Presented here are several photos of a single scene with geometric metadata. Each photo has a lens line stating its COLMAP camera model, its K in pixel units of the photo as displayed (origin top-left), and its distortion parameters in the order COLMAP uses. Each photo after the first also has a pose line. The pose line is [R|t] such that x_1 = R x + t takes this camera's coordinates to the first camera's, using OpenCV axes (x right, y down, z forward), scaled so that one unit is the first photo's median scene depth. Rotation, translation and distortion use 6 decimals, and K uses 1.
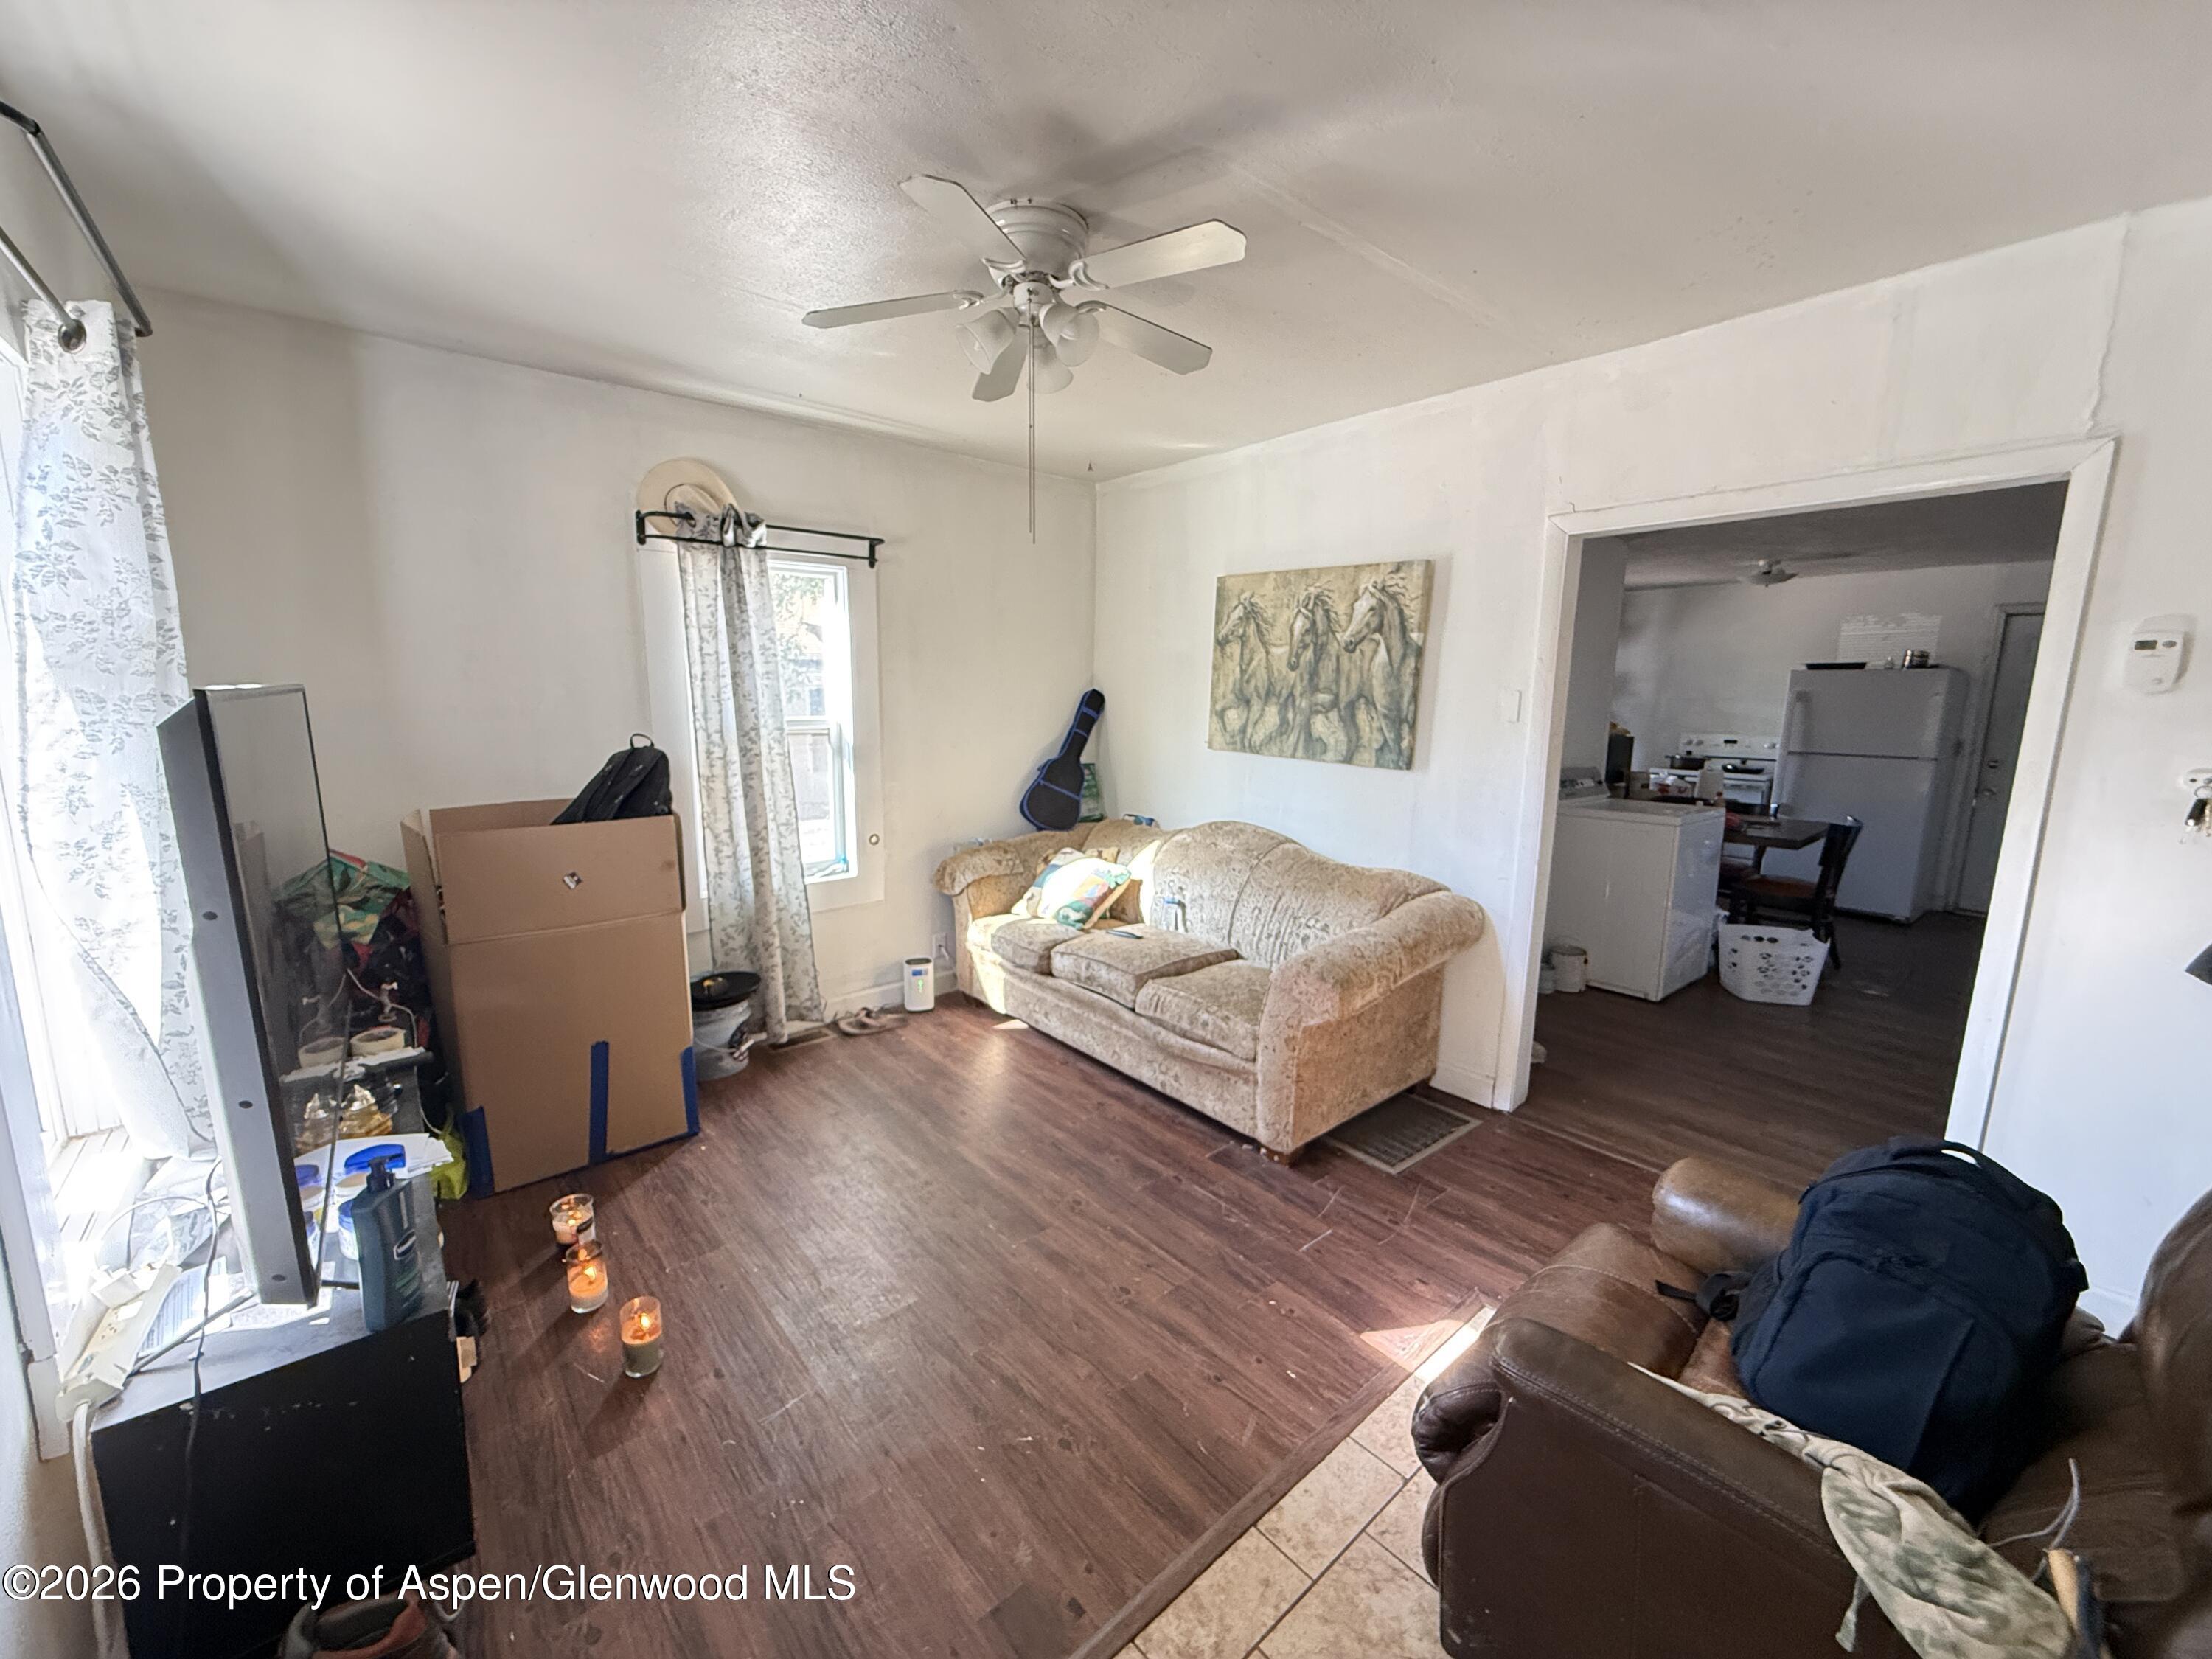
lens RADIAL K [[878.7, 0, 1101.4], [0, 878.7, 835.7], [0, 0, 1]] dist [-0.001132, 0.000373]
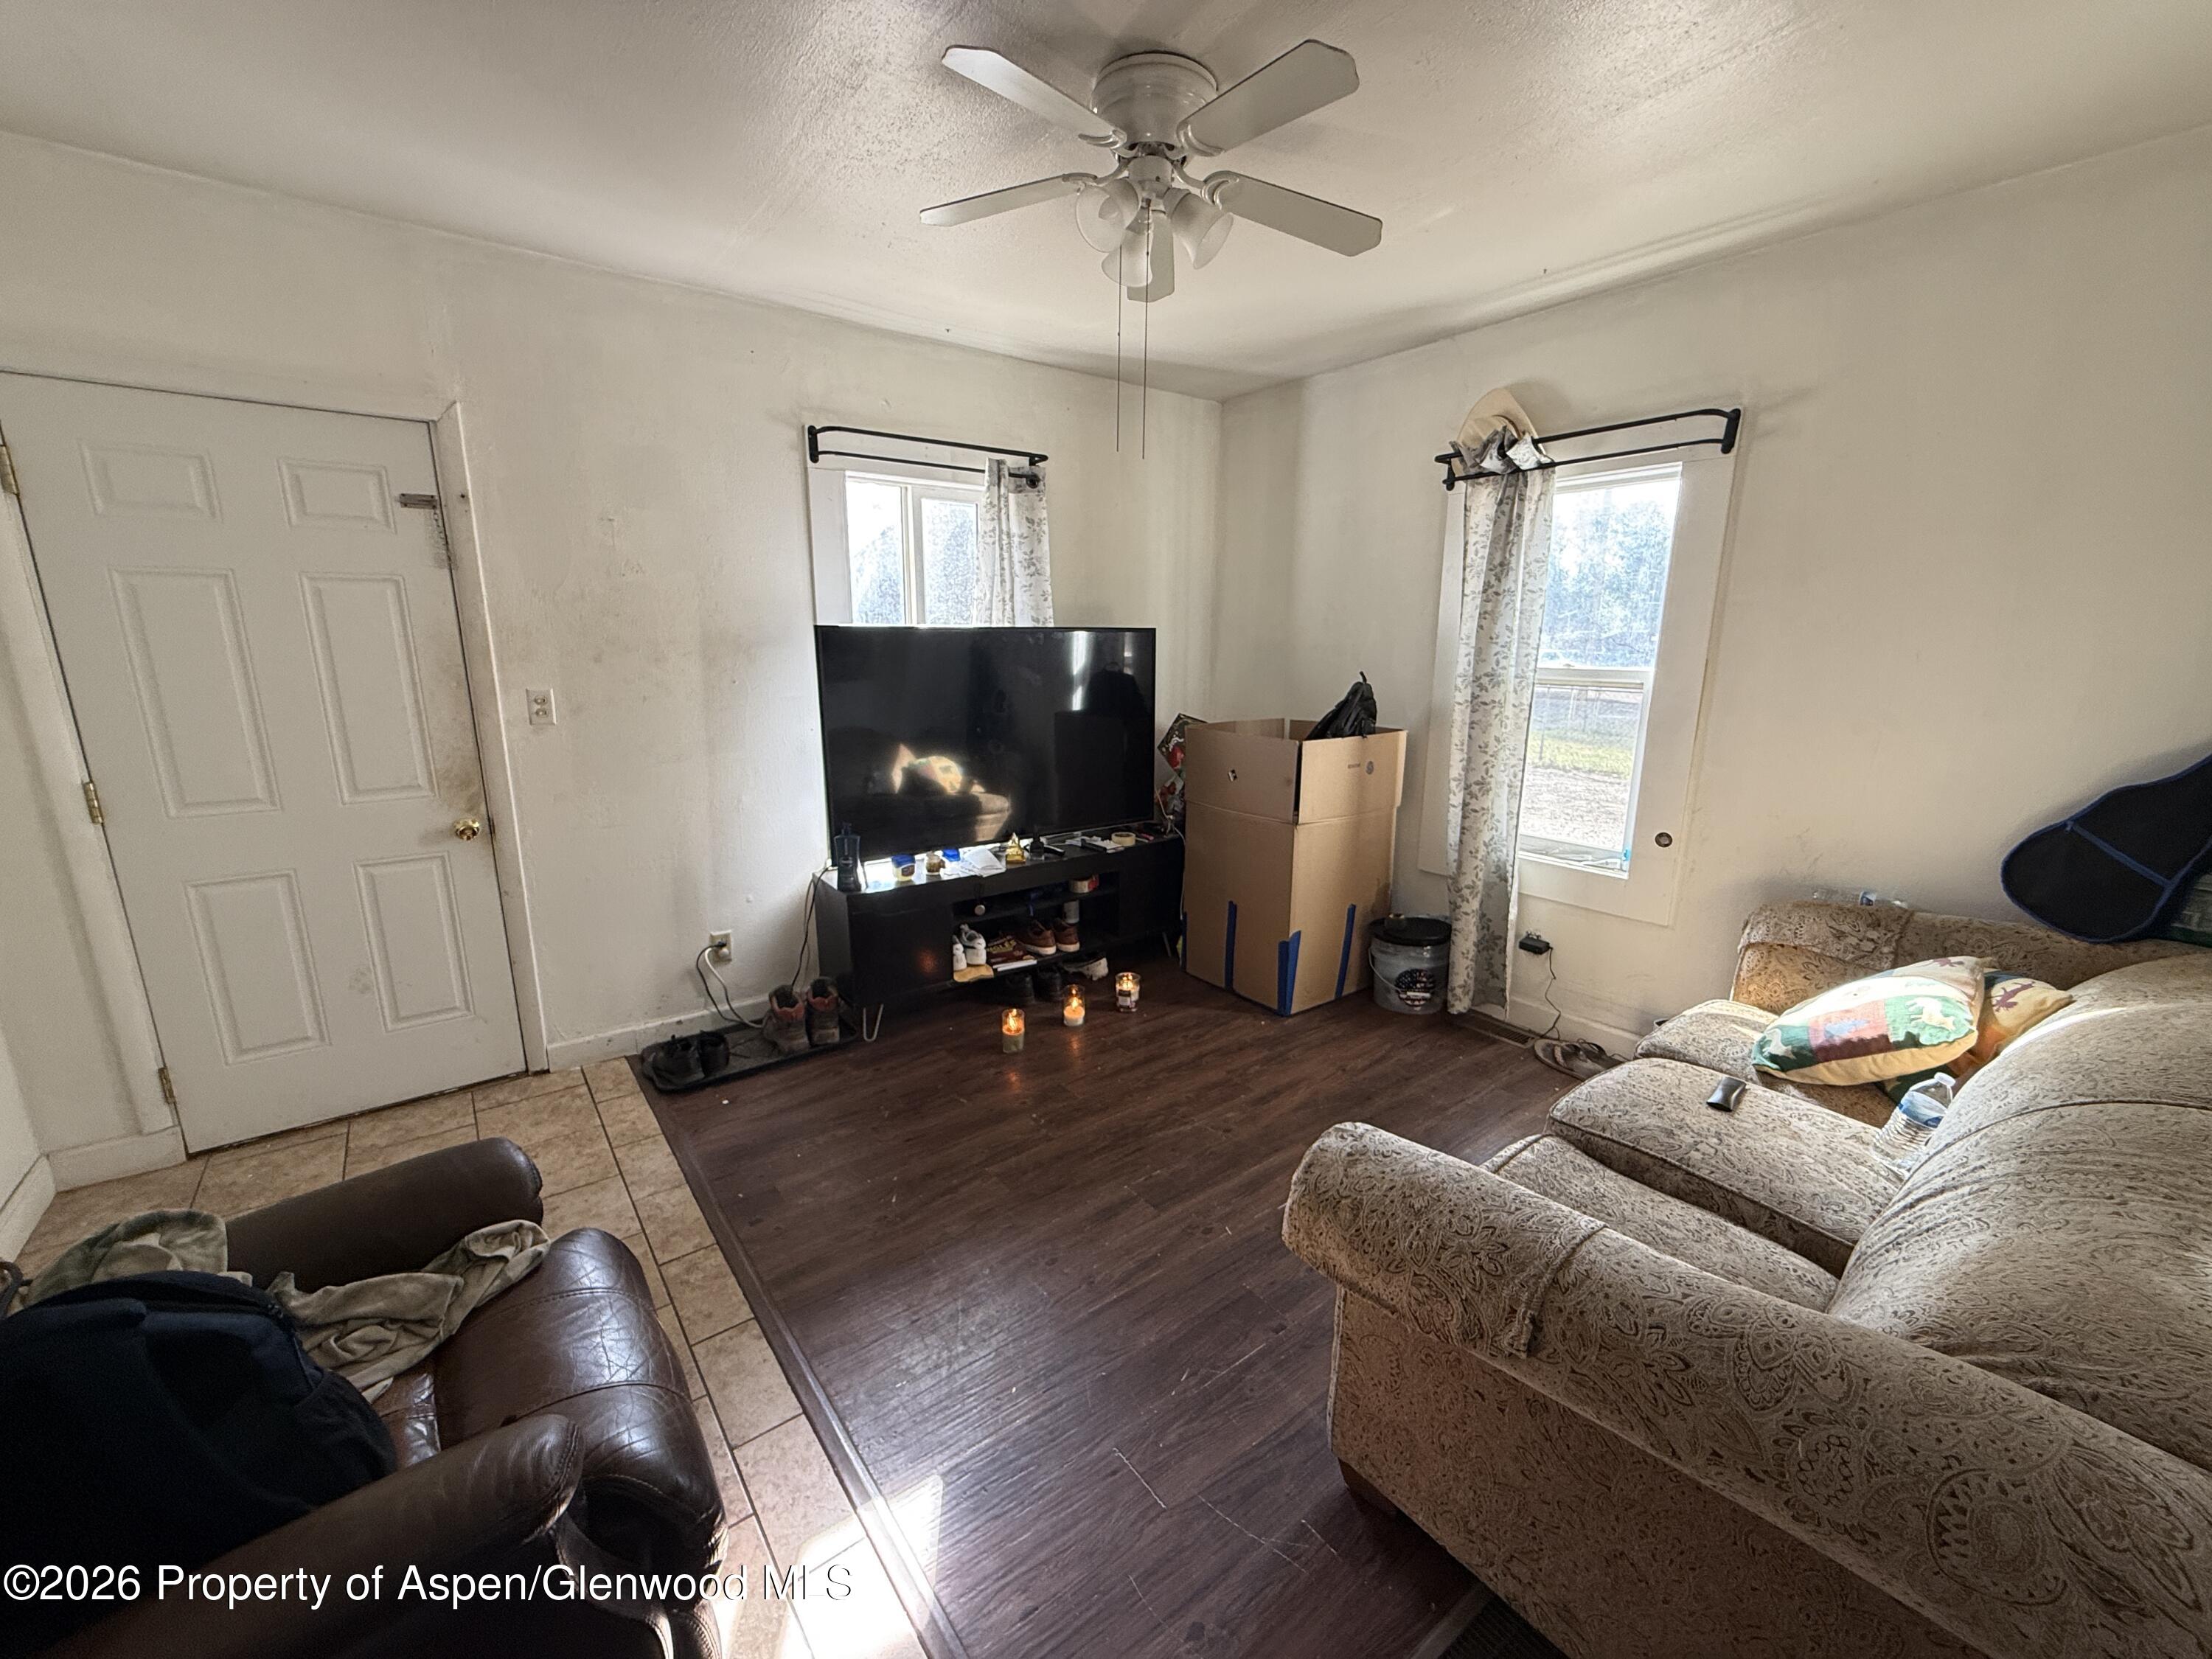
lens RADIAL K [[878.7, 0, 1101.4], [0, 878.7, 835.7], [0, 0, 1]] dist [-0.001132, 0.000373]
pose [[-0.056541, 0.213602, -0.975283, 0.563436], [-0.173279, 0.959922, 0.220283, -0.092993], [0.983248, 0.181451, -0.017262, 0.653130]]
